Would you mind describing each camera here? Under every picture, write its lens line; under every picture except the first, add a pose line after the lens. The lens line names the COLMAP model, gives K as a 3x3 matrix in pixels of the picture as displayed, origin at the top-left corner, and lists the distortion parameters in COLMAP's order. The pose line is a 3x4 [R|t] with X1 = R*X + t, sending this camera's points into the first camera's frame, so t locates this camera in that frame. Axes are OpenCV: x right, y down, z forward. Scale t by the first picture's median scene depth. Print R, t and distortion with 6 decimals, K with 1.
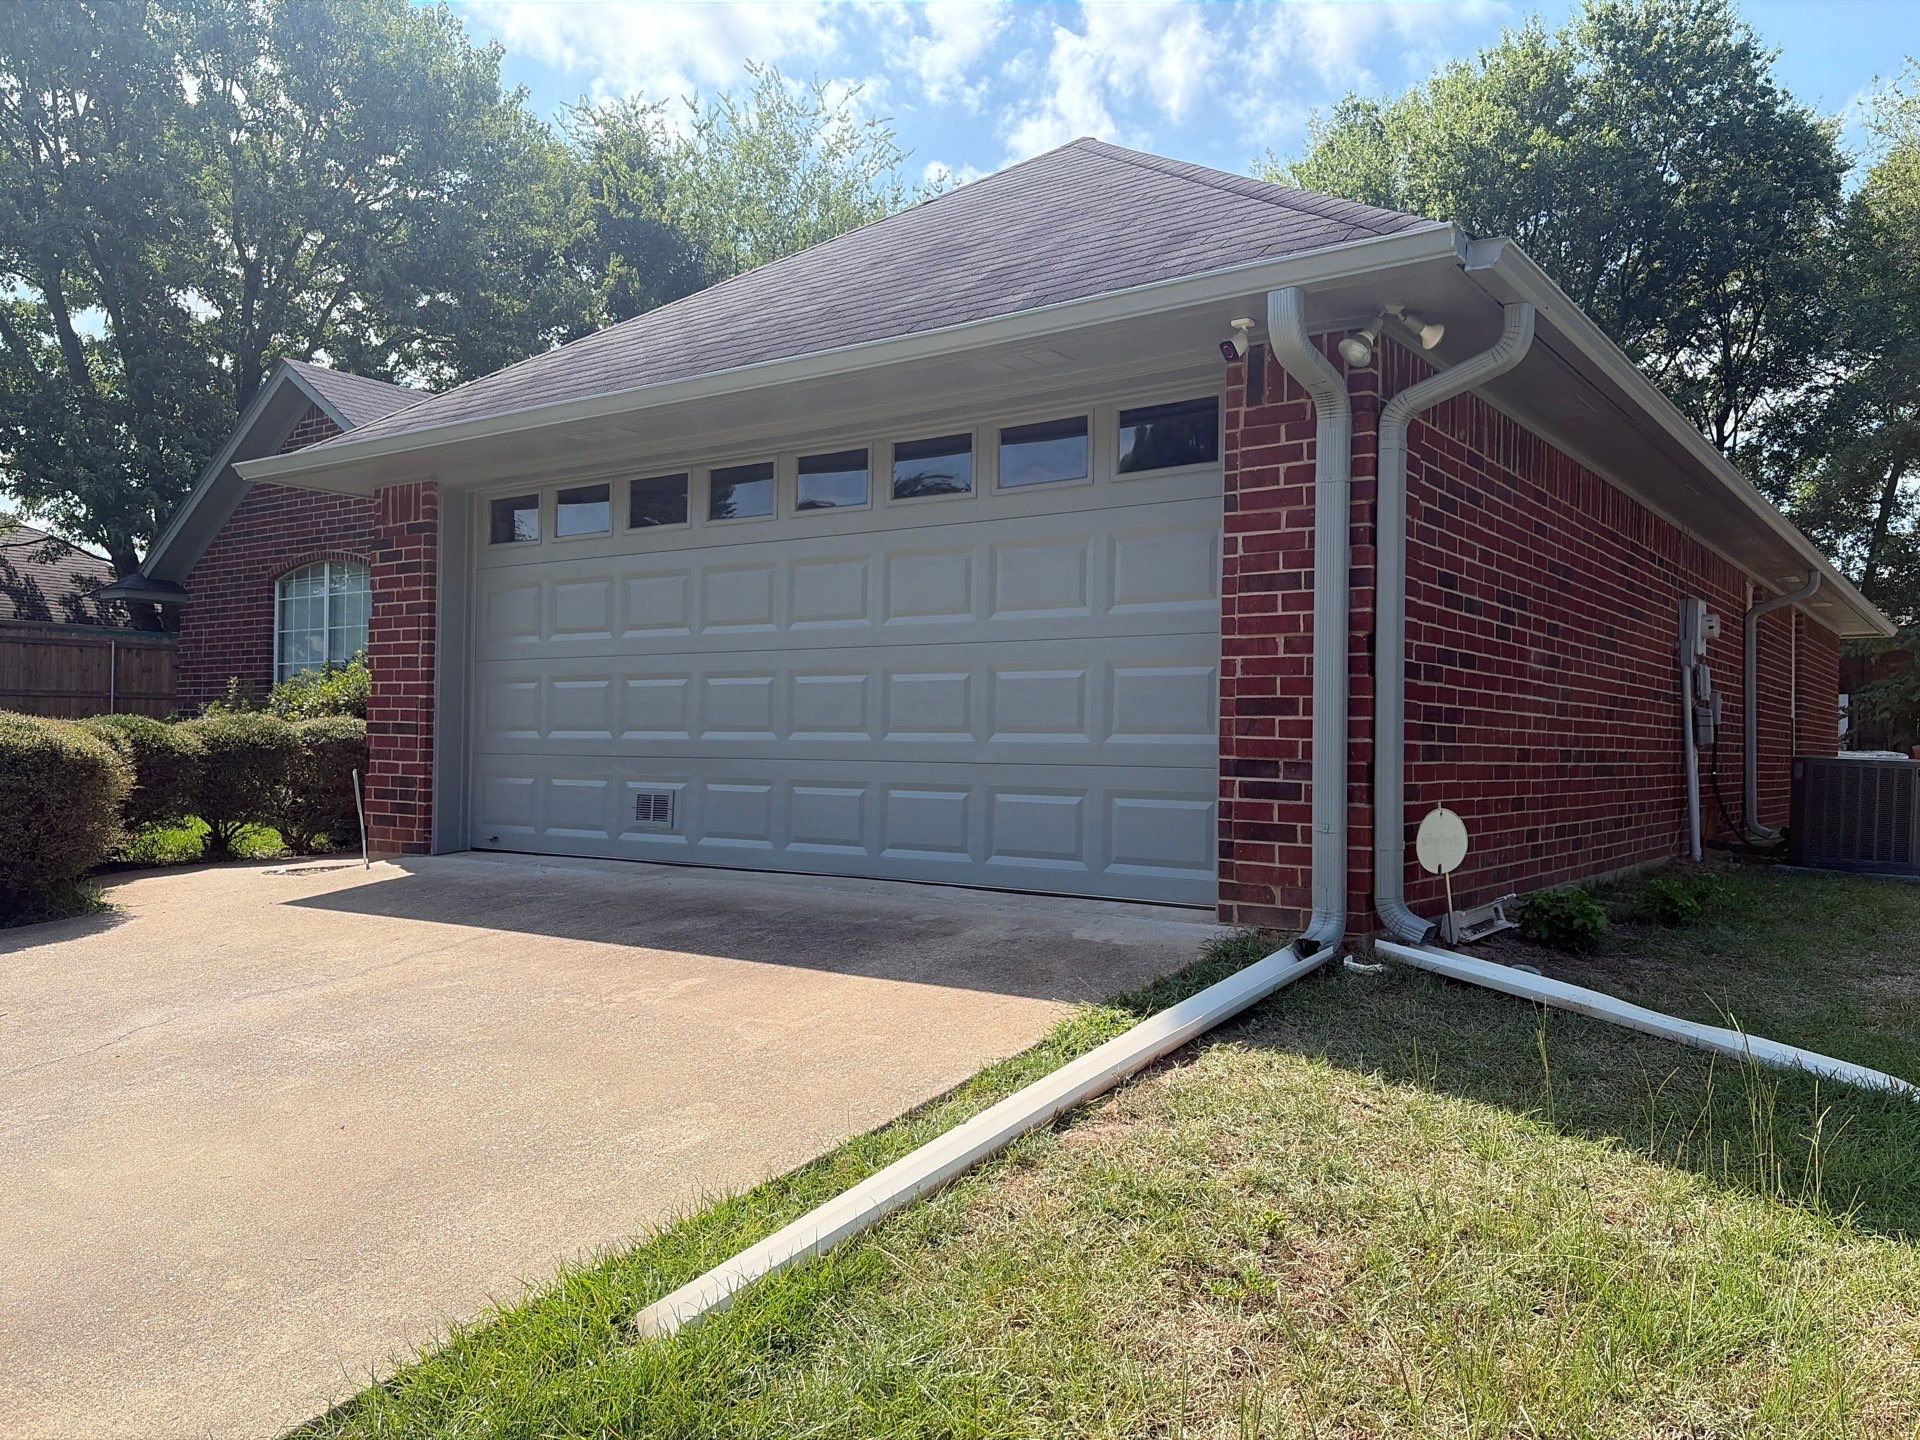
lens RADIAL K [[1427.9, 0, 962.7], [0, 1427.9, 726.4], [0, 0, 1]] dist [0.122669, -0.128161]
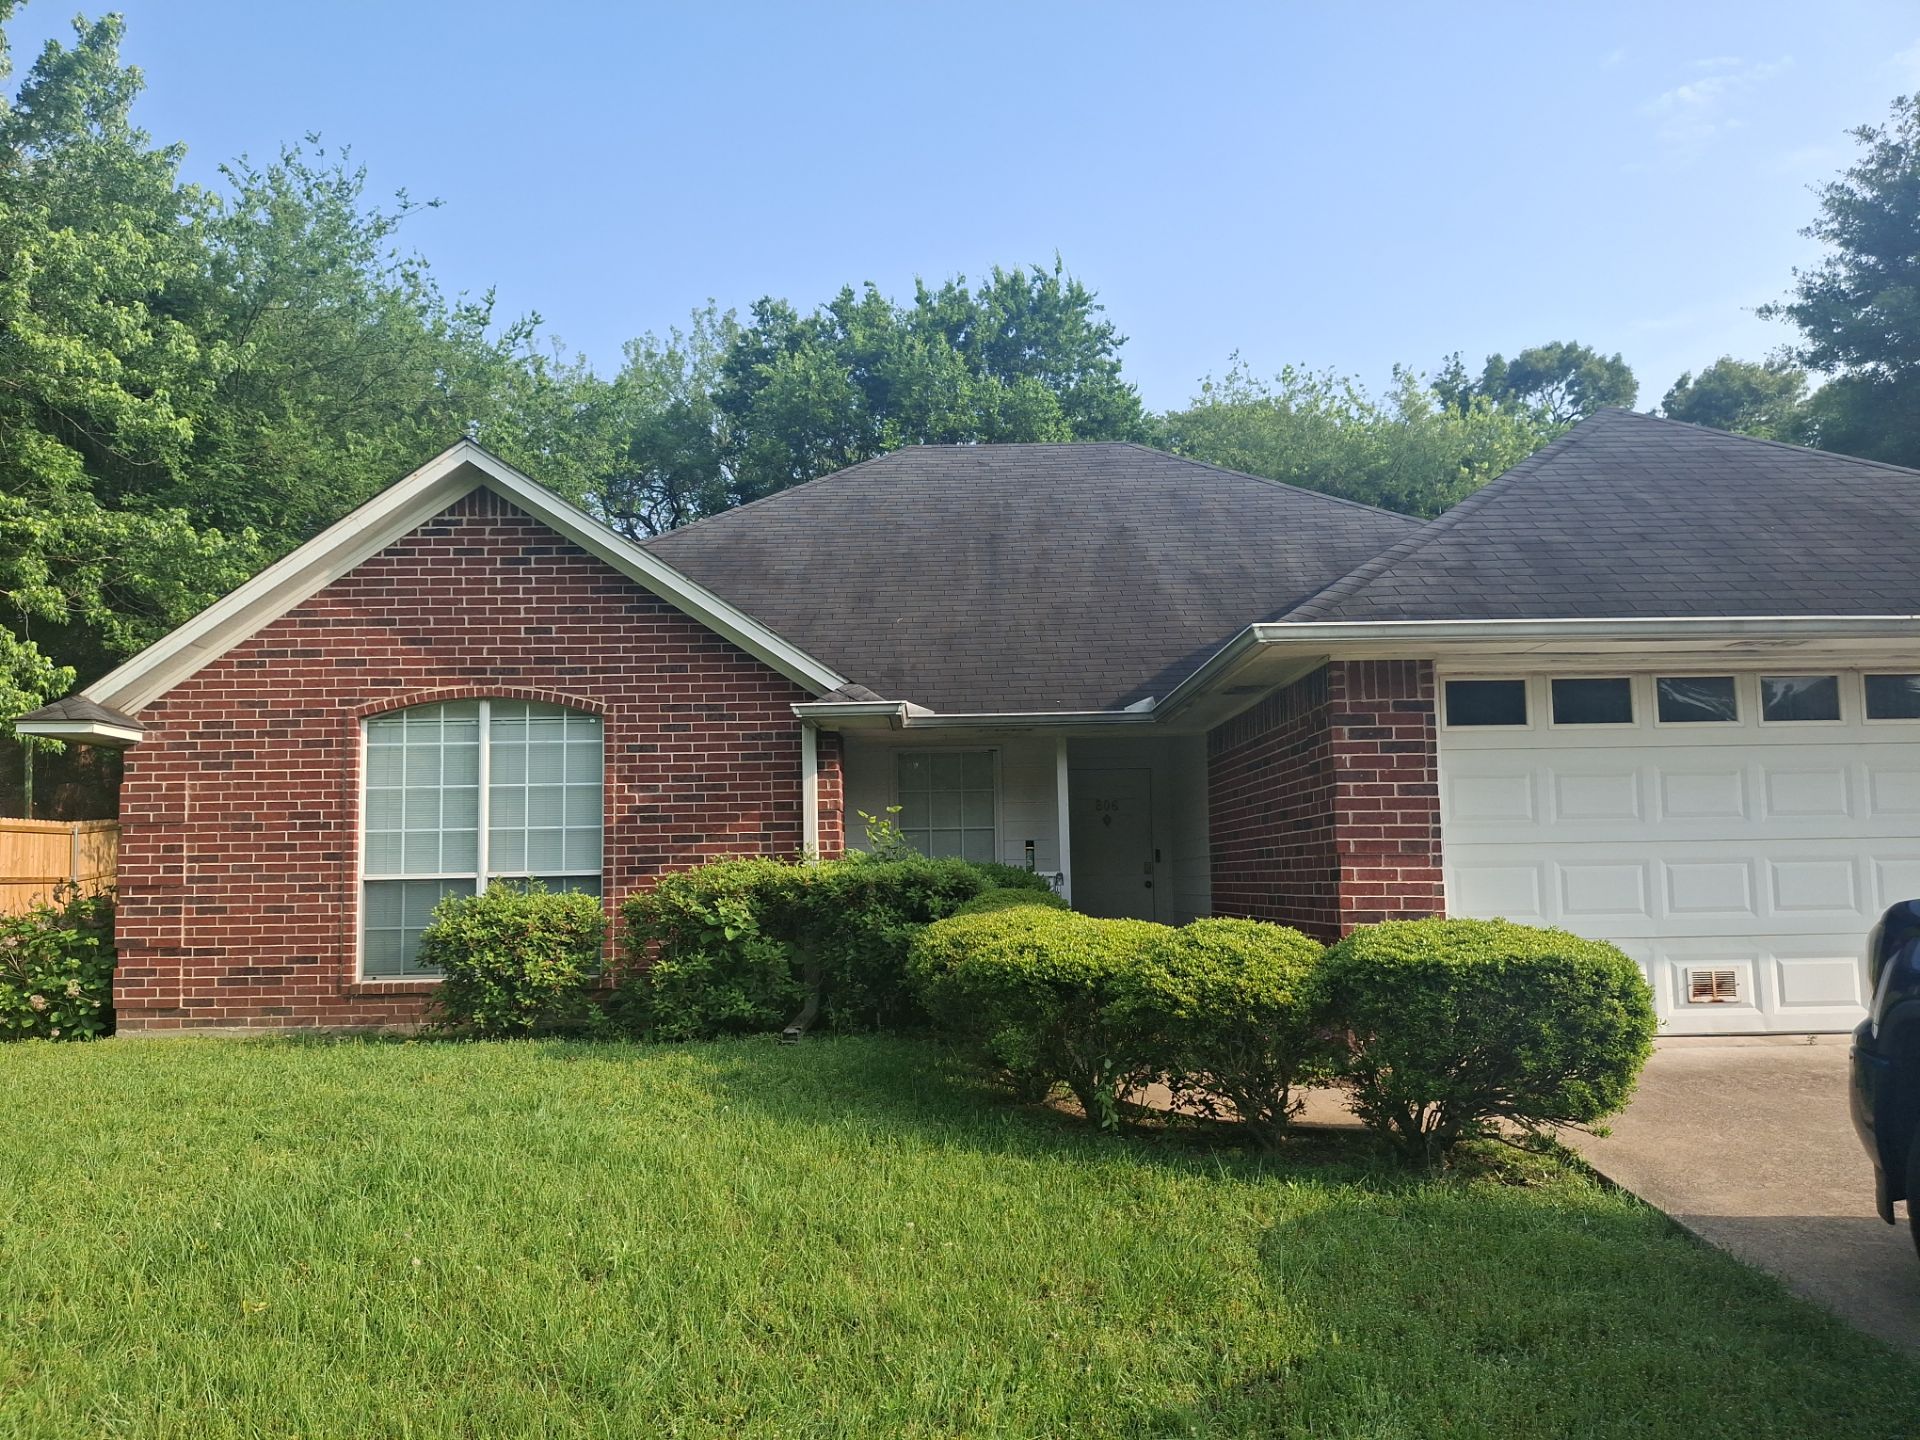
lens RADIAL K [[1404.6, 0, 952.7], [0, 1404.6, 765.0], [0, 0, 1]] dist [0.109770, -0.225251]
pose [[0.807944, 0.025641, 0.588701, -1.080912], [0.017555, 0.997562, -0.067542, -0.037128], [-0.588998, 0.064904, 0.805524, 0.395265]]
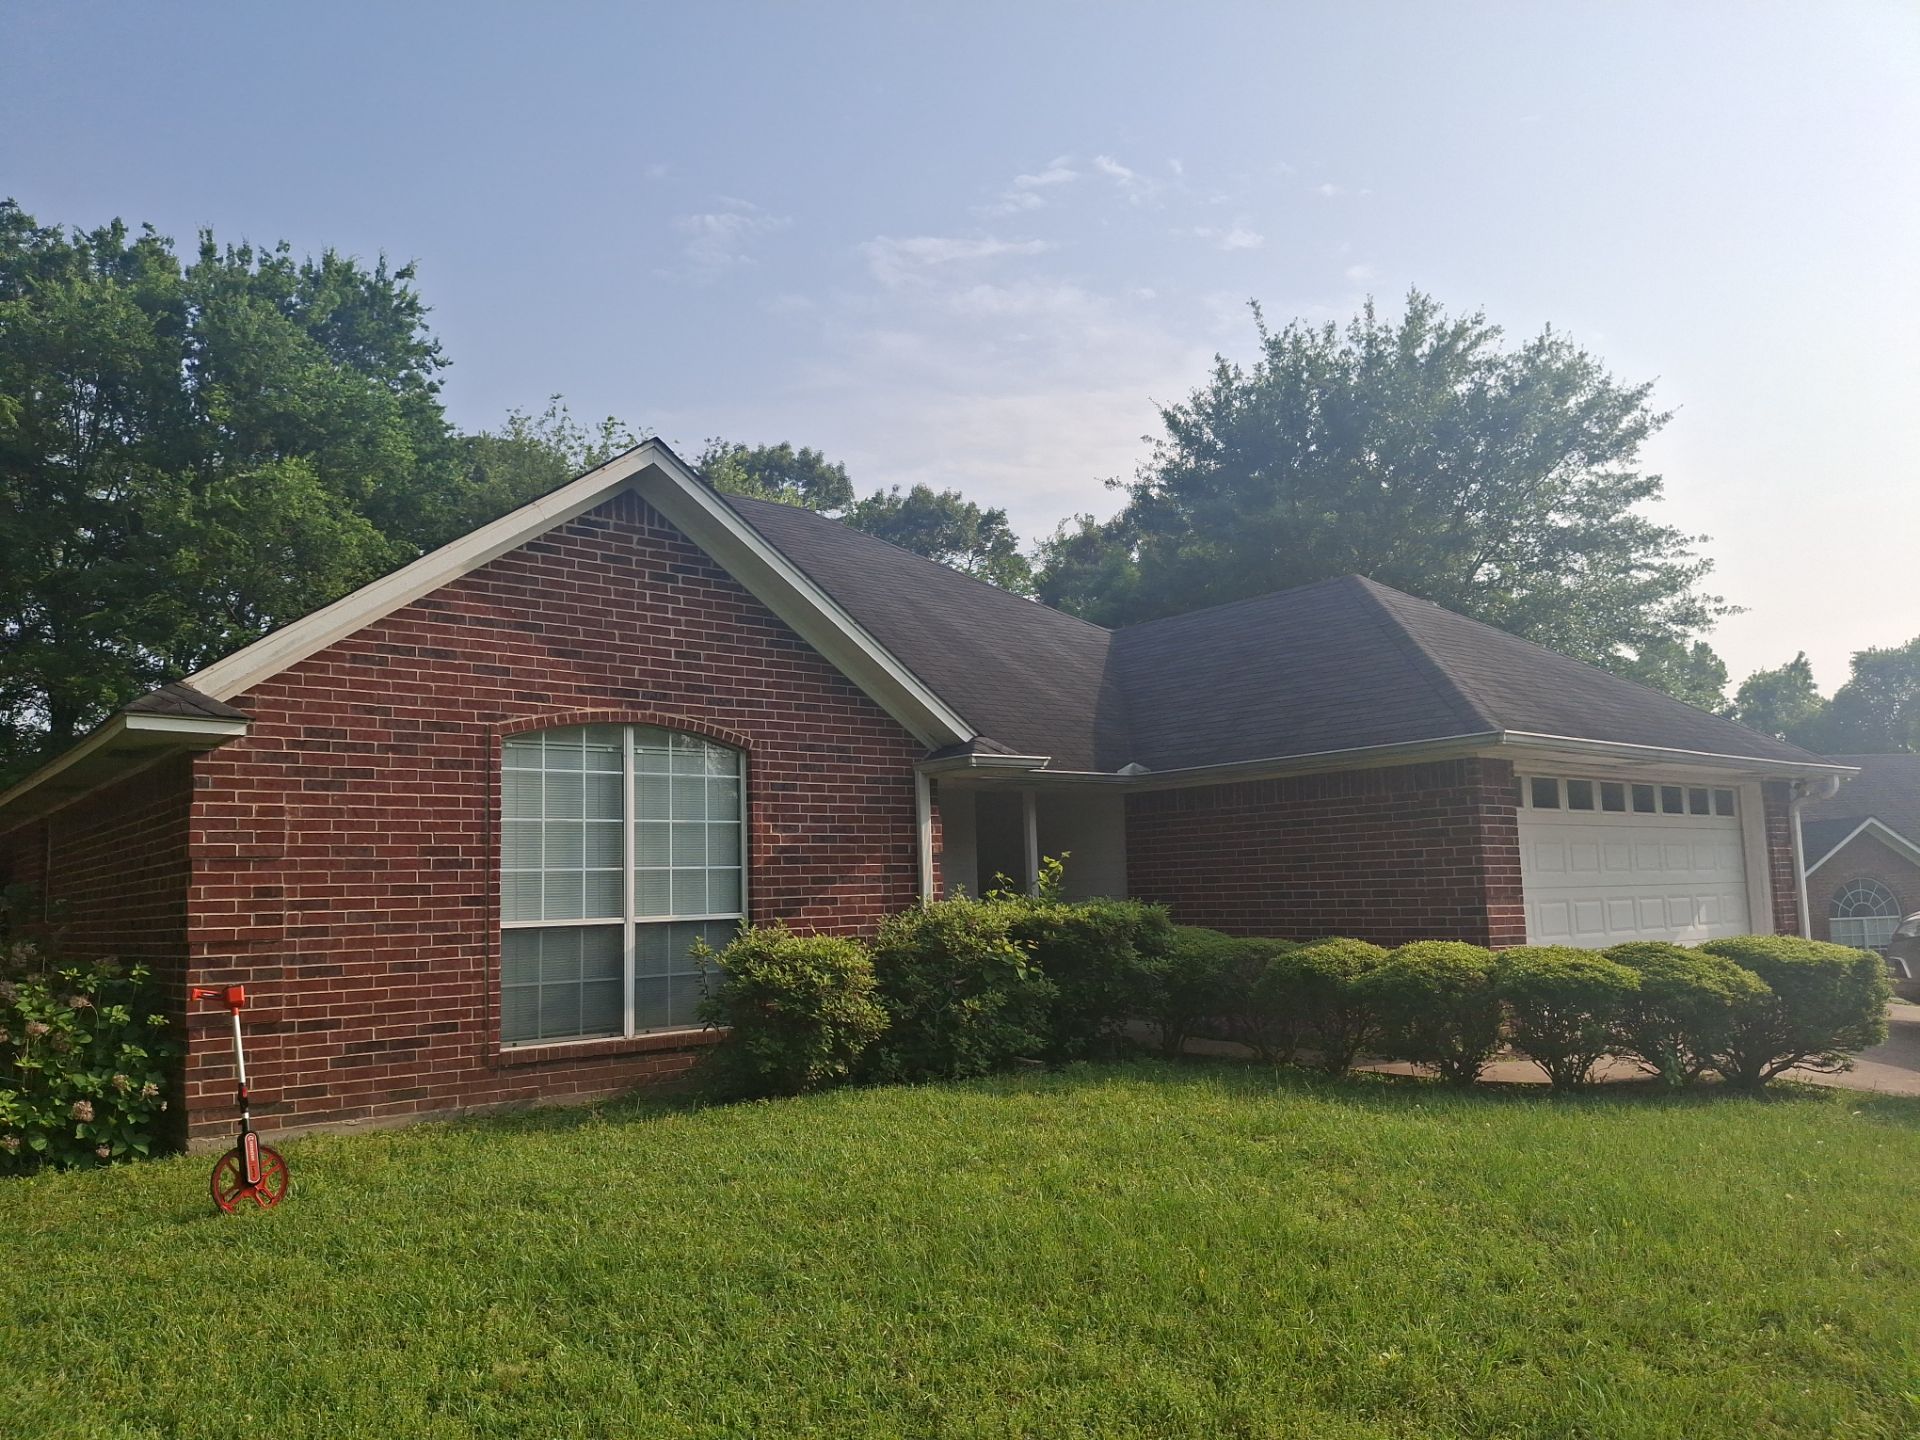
lens RADIAL K [[1402.6, 0, 952.0], [0, 1402.6, 755.0], [0, 0, 1]] dist [0.129345, -0.305174]
pose [[0.248111, 0.080618, 0.965371, -1.673829], [0.017607, 0.995991, -0.087700, -0.058709], [-0.968572, 0.038757, 0.245697, 1.089097]]
